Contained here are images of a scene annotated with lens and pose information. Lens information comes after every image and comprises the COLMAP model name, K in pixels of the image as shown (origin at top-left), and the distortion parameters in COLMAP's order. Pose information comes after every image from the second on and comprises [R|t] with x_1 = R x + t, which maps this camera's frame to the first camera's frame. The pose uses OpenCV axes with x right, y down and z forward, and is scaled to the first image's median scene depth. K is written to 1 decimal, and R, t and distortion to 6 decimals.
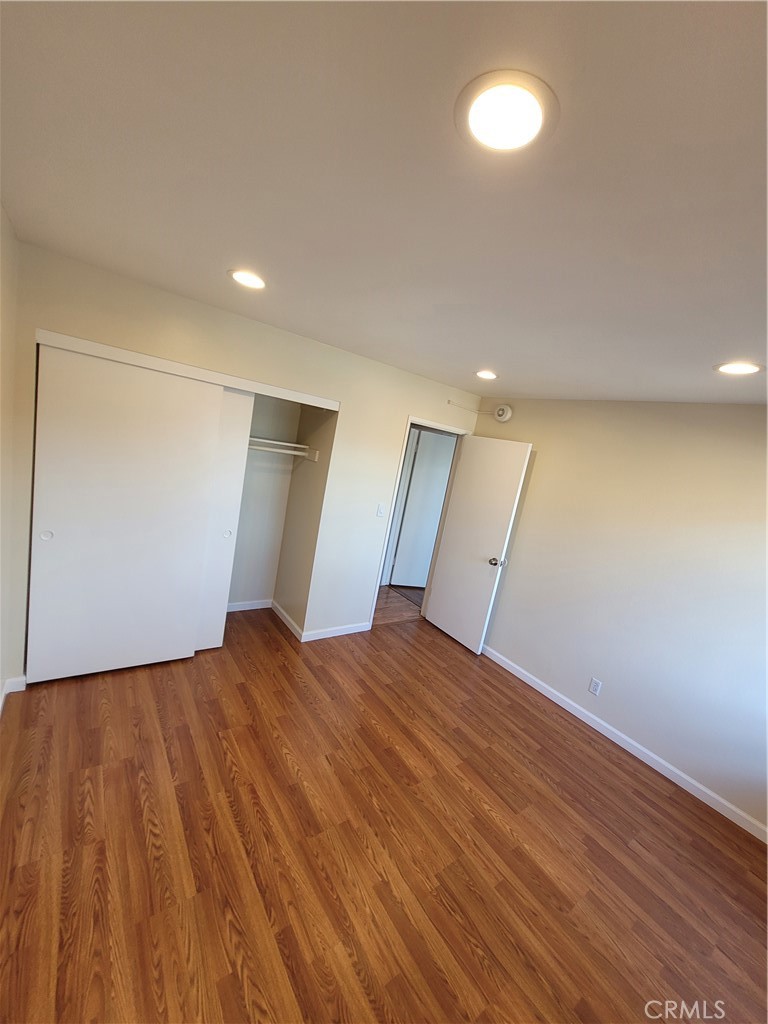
lens RADIAL K [[401.8, 0, 392.6], [0, 401.8, 509.9], [0, 0, 1]] dist [0.005194, -0.000986]
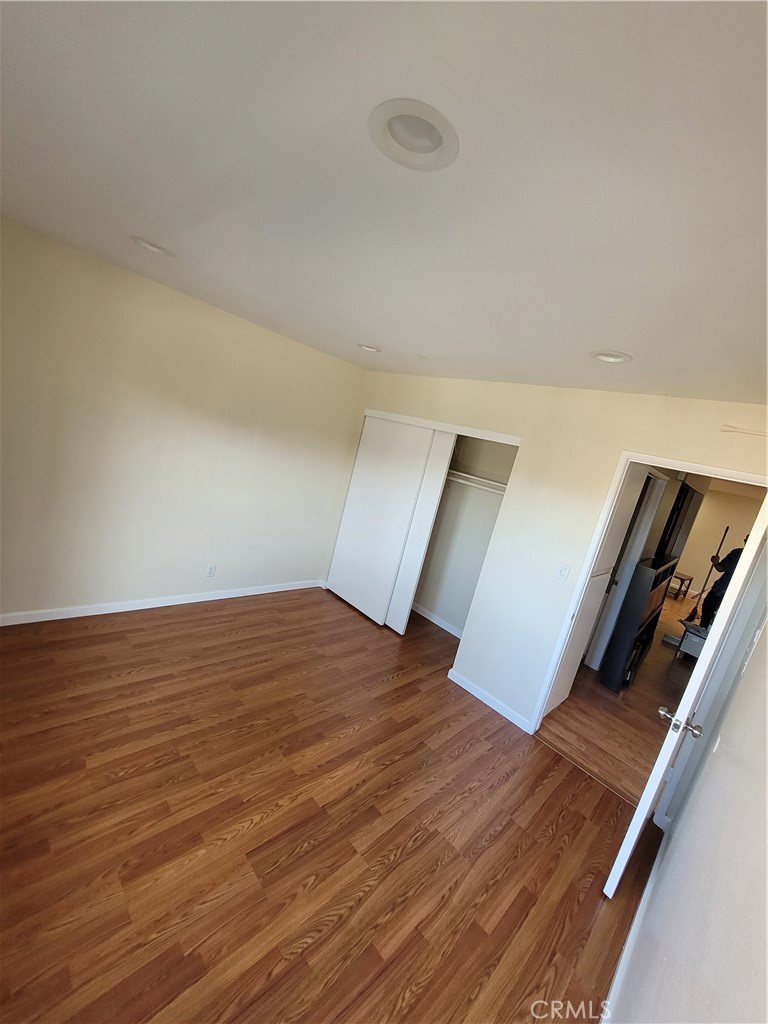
lens RADIAL K [[401.8, 0, 390.0], [0, 401.8, 513.5], [0, 0, 1]] dist [0.005194, -0.000986]
pose [[0.184222, 0.038569, -0.982128, 1.128135], [-0.356757, 0.933707, -0.030251, 0.063670], [0.915853, 0.355954, 0.185769, 0.898045]]
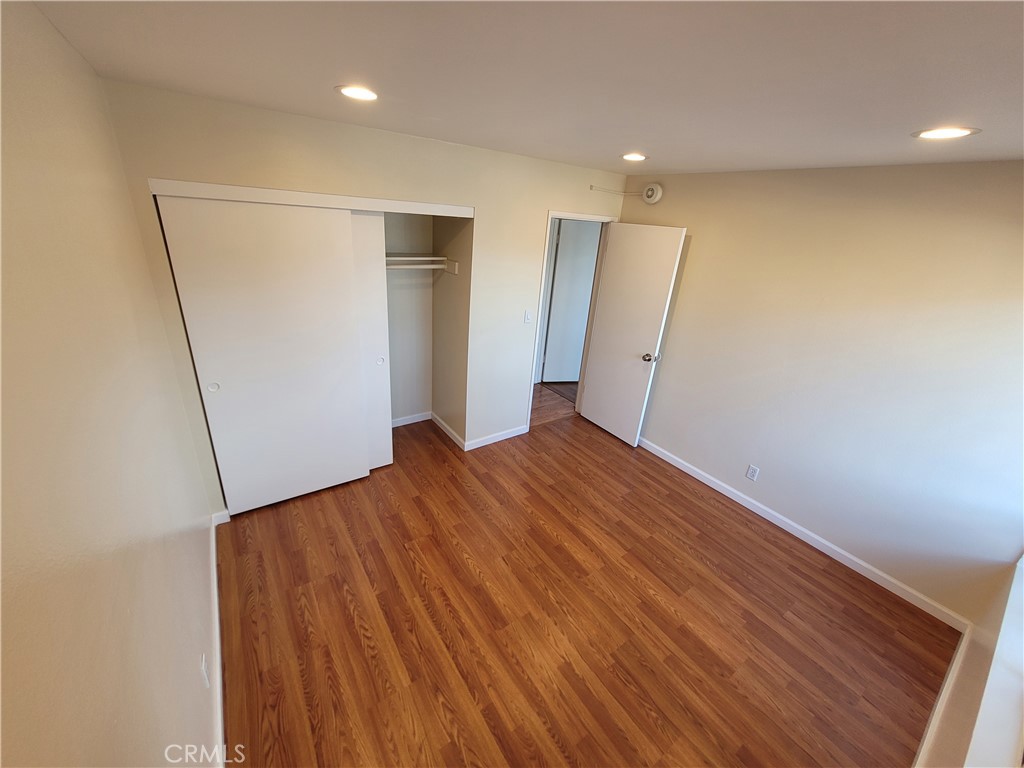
lens RADIAL K [[401.8, 0, 515.4], [0, 401.8, 376.9], [0, 0, 1]] dist [0.005194, -0.000986]
pose [[0.994036, -0.087709, -0.064796, -0.016110], [0.099430, 0.973001, 0.208285, -0.108555], [0.044778, -0.213486, 0.975919, 0.030666]]
